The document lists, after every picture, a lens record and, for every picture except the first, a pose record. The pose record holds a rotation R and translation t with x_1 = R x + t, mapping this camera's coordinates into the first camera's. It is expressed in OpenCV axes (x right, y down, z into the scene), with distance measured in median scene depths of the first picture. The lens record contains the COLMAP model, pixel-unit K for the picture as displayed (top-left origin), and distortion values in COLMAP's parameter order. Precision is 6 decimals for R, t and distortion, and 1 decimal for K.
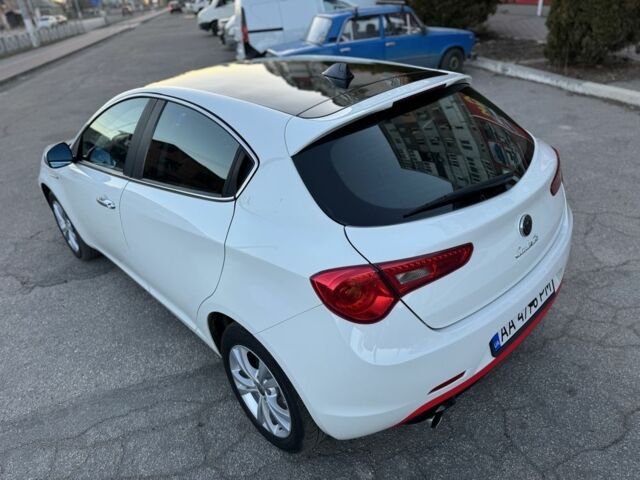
lens RADIAL K [[451.5, 0, 322.9], [0, 451.5, 244.4], [0, 0, 1]] dist [0.039516, -0.044107]
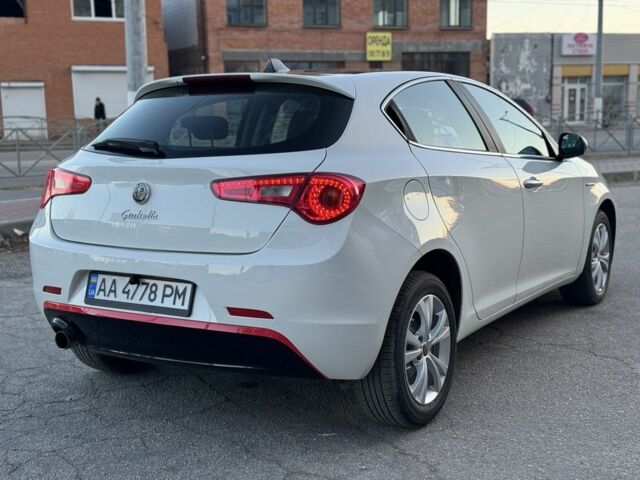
lens RADIAL K [[885.1, 0, 324.8], [0, 885.1, 243.8], [0, 0, 1]] dist [0.161317, 0.000000]
pose [[0.263040, 0.217998, -0.939833, 1.411826], [-0.478657, 0.875282, 0.069058, -0.159491], [0.837673, 0.431693, 0.334581, 0.419346]]
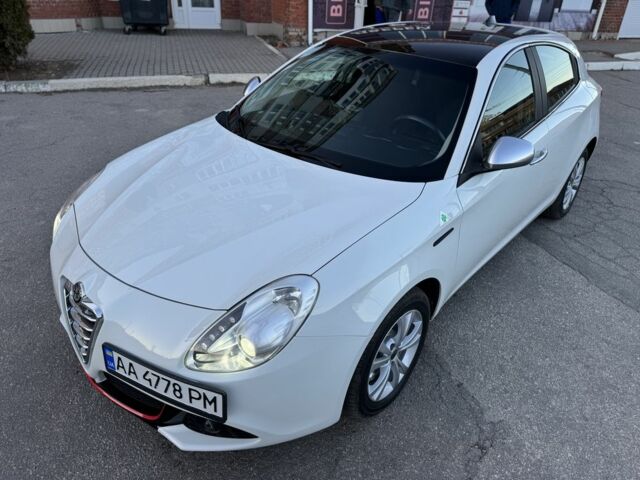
lens RADIAL K [[451.5, 0, 318.6], [0, 451.5, 240.7], [0, 0, 1]] dist [0.039516, -0.044107]
pose [[-0.089939, -0.424131, 0.901124, -1.246628], [0.463122, 0.783207, 0.414854, -0.519596], [-0.881719, 0.454642, 0.125984, 1.207873]]
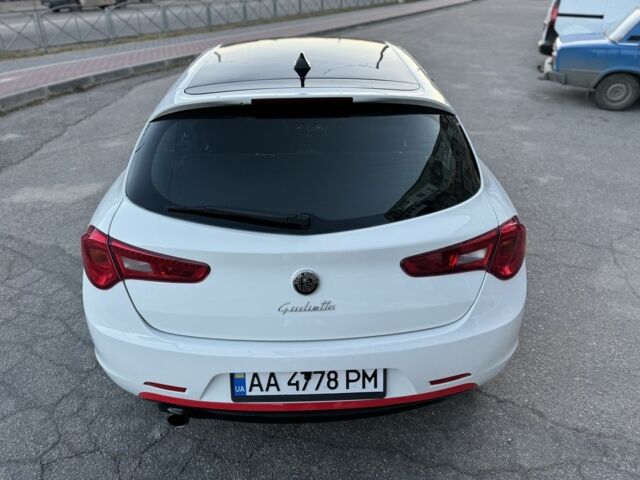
lens RADIAL K [[451.5, 0, 319.0], [0, 451.5, 239.5], [0, 0, 1]] dist [0.039516, -0.044107]
pose [[0.741865, 0.401098, -0.537361, 0.502925], [-0.376166, 0.912339, 0.161666, -0.147113], [0.555100, 0.082202, 0.827712, 0.190926]]
